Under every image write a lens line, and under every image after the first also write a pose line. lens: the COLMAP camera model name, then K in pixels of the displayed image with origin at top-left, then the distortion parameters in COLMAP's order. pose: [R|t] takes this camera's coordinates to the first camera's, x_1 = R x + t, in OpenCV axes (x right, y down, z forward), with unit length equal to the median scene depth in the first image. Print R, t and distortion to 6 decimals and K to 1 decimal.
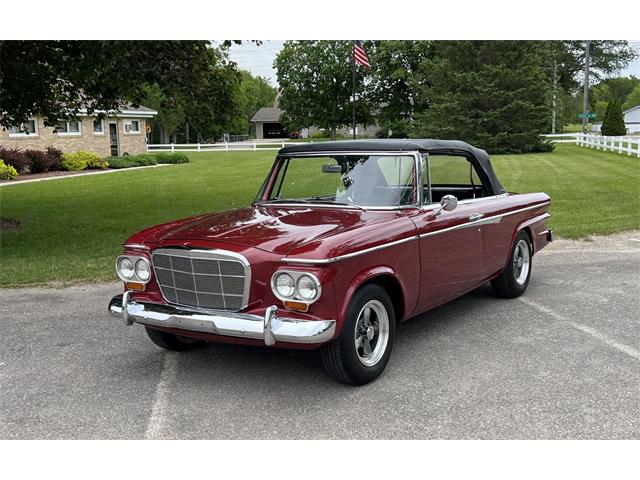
lens RADIAL K [[779.6, 0, 319.6], [0, 779.6, 234.1], [0, 0, 1]] dist [0.038039, 0.000000]
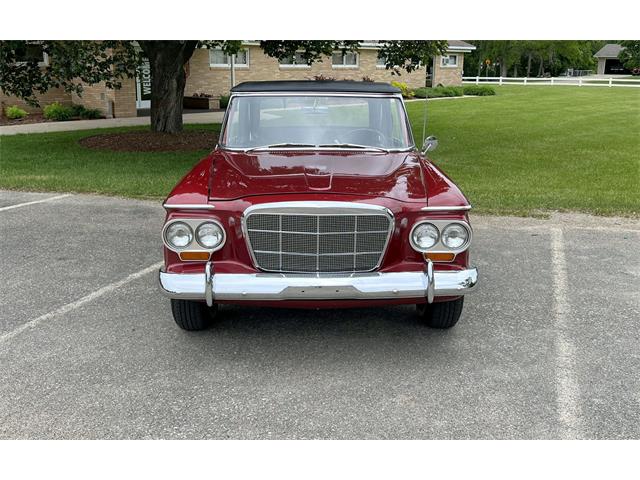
lens RADIAL K [[685.7, 0, 317.8], [0, 685.7, 179.3], [0, 0, 1]] dist [0.043925, 0.000000]
pose [[0.885529, 0.103034, -0.453014, 0.053389], [-0.087144, 0.994628, 0.055875, -0.007228], [0.456337, -0.010001, 0.889751, 0.037765]]
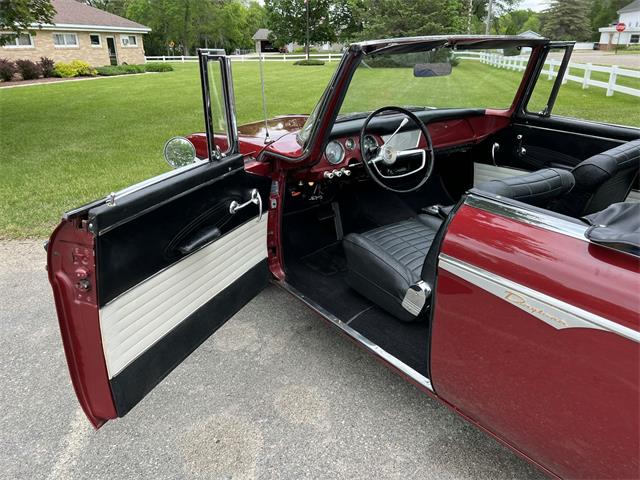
lens RADIAL K [[497.6, 0, 317.3], [0, 497.6, 242.7], [0, 0, 1]] dist [0.041129, -0.054528]
pose [[0.999933, 0.006352, 0.009669, 0.059166], [-0.008470, 0.971253, 0.237897, -0.013607], [-0.007880, -0.237963, 0.971242, 0.115421]]
